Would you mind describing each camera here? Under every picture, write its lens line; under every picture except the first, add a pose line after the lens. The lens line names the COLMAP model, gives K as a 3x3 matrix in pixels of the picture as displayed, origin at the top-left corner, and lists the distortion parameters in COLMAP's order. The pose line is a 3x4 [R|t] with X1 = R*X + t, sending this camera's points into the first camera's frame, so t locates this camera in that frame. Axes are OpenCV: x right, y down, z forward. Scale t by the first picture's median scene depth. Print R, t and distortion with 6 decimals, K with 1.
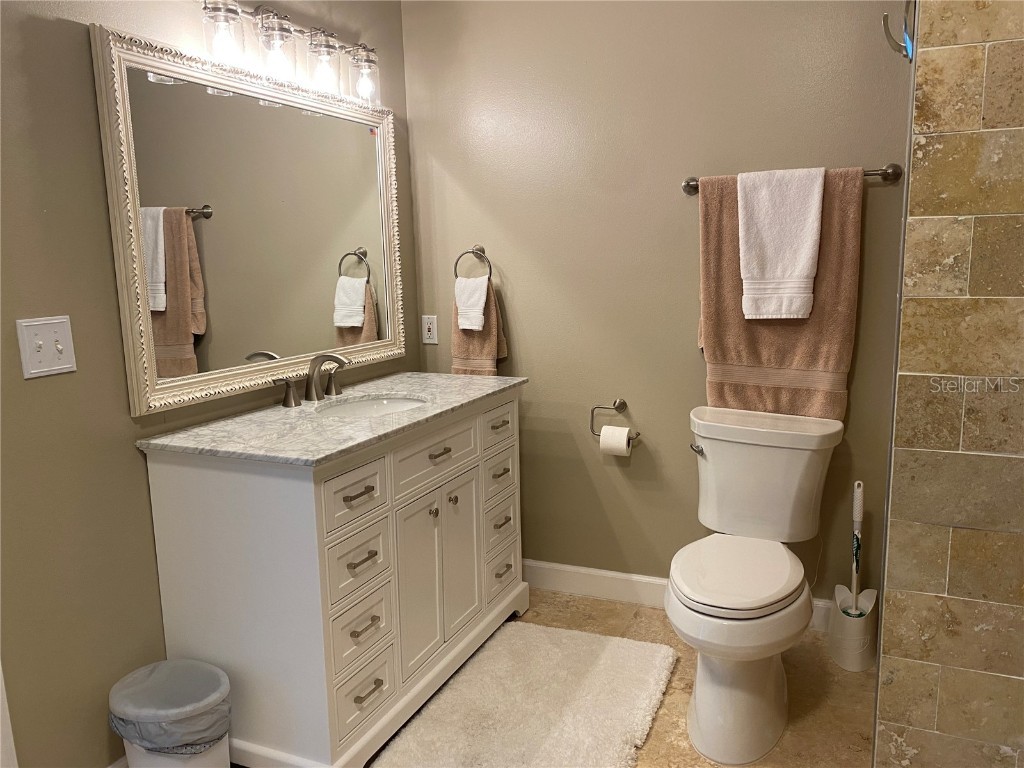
lens RADIAL K [[788.8, 0, 530.1], [0, 788.8, 387.0], [0, 0, 1]] dist [0.052771, -0.010899]
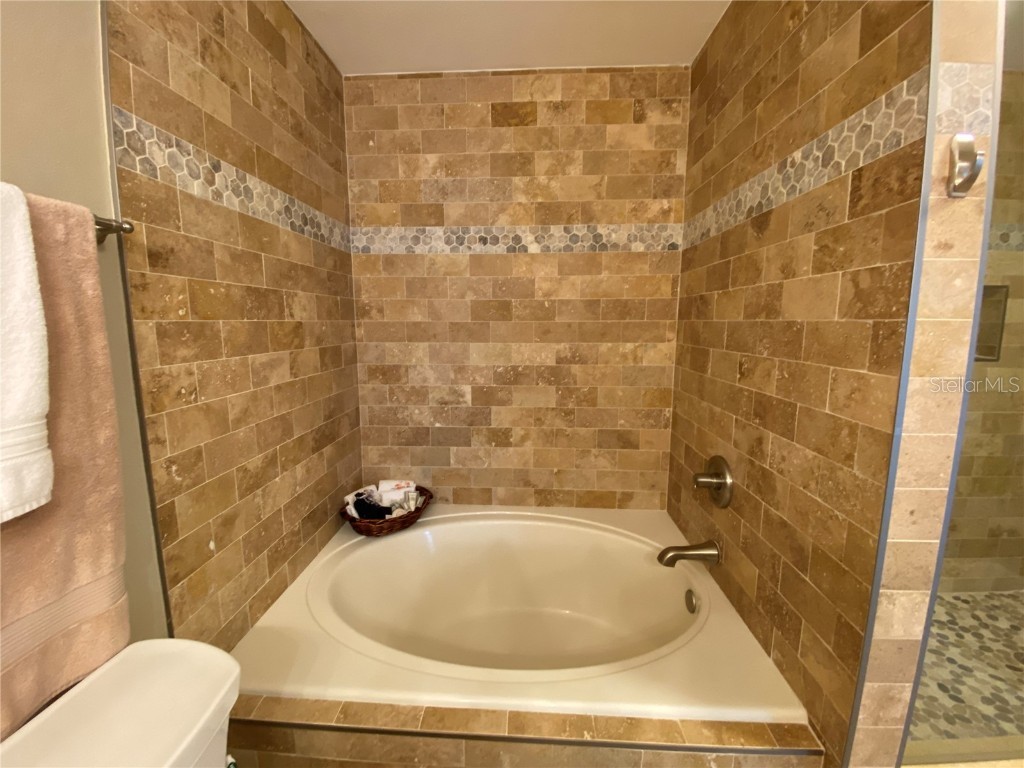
lens RADIAL K [[415.6, 0, 517.0], [0, 415.6, 379.2], [0, 0, 1]] dist [0.033317, -0.024495]
pose [[-0.343758, -0.107029, 0.932939, 0.028527], [0.160970, 0.972063, 0.170830, -0.152315], [-0.925159, 0.208899, -0.316926, 0.798175]]
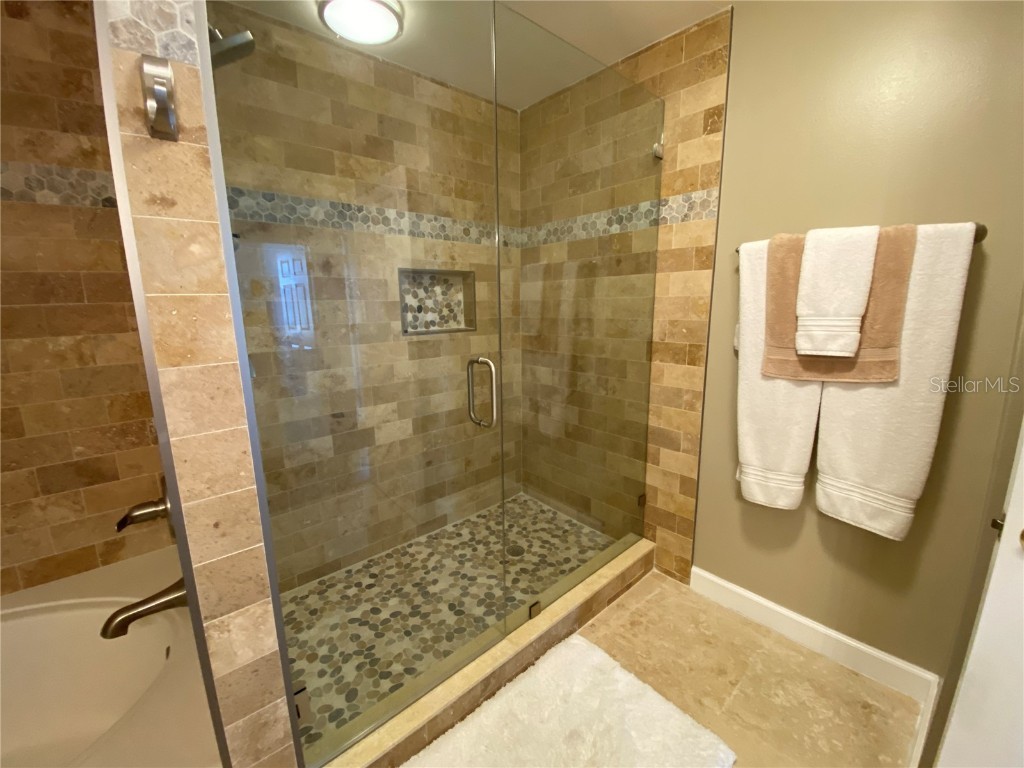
lens RADIAL K [[414.0, 0, 510.4], [0, 414.0, 379.0], [0, 0, 1]] dist [0.019081, -0.019612]
pose [[-0.895089, -0.043247, 0.443786, -0.068980], [0.112734, 0.941000, 0.319078, -0.104627], [-0.431402, 0.335633, -0.837403, 0.557820]]
